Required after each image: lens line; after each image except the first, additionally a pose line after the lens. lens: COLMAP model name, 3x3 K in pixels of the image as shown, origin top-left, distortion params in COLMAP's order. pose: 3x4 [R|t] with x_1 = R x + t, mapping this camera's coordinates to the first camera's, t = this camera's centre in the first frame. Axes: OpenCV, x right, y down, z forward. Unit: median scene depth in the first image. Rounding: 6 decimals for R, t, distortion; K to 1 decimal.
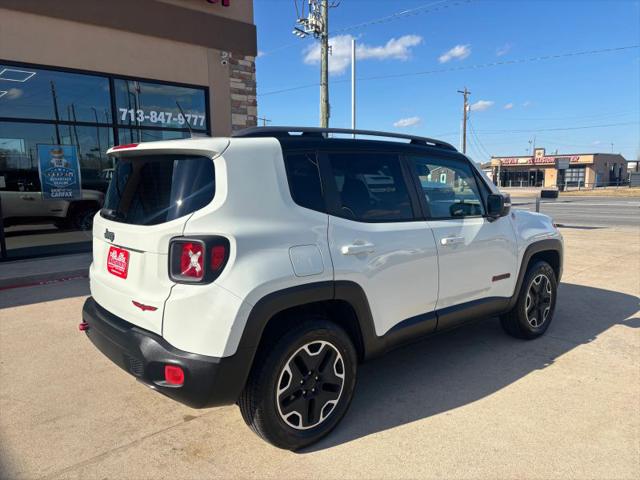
lens RADIAL K [[485.5, 0, 320.0], [0, 485.5, 240.0], [0, 0, 1]] dist [0.006530, -0.004207]
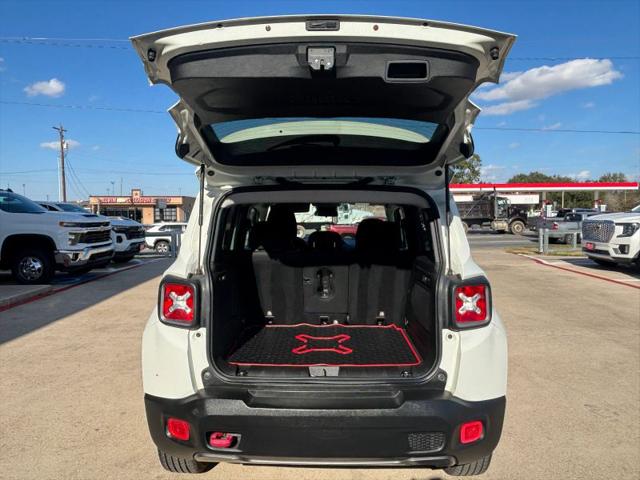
lens RADIAL K [[452.4, 0, 320.0], [0, 452.4, 240.0], [0, 0, 1]] dist [0.004513, -0.002321]
pose [[0.662186, -0.038584, 0.748346, -0.272307], [0.094084, 0.995051, -0.031948, -0.020371], [-0.743410, 0.091563, 0.662539, 0.148791]]
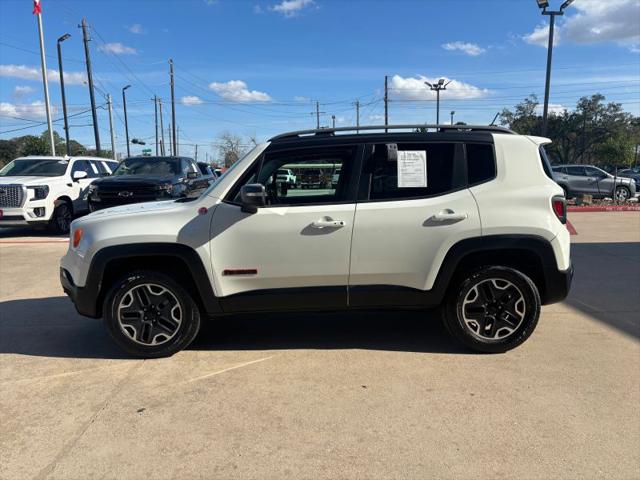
lens RADIAL K [[484.6, 0, 320.0], [0, 484.6, 240.0], [0, 0, 1]] dist [0.023427, 0.001244]
pose [[-0.764798, -0.064058, 0.641077, -0.260395], [0.105712, 0.969082, 0.222947, -0.089681], [-0.635538, 0.238279, -0.734380, 0.772788]]
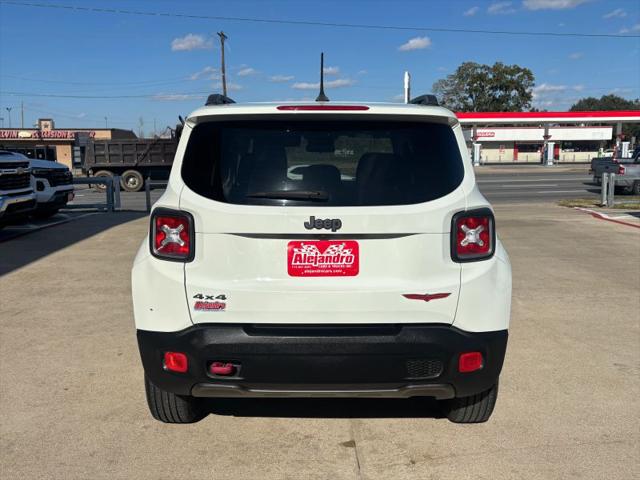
lens RADIAL K [[635.5, 0, 320.0], [0, 635.5, 240.0], [0, 0, 1]] dist [0.014447, 0.014619]
pose [[0.645958, -0.096459, 0.757254, -0.335554], [0.095493, 0.994403, 0.045208, -0.008265], [-0.757376, 0.043110, 0.651554, 0.101766]]
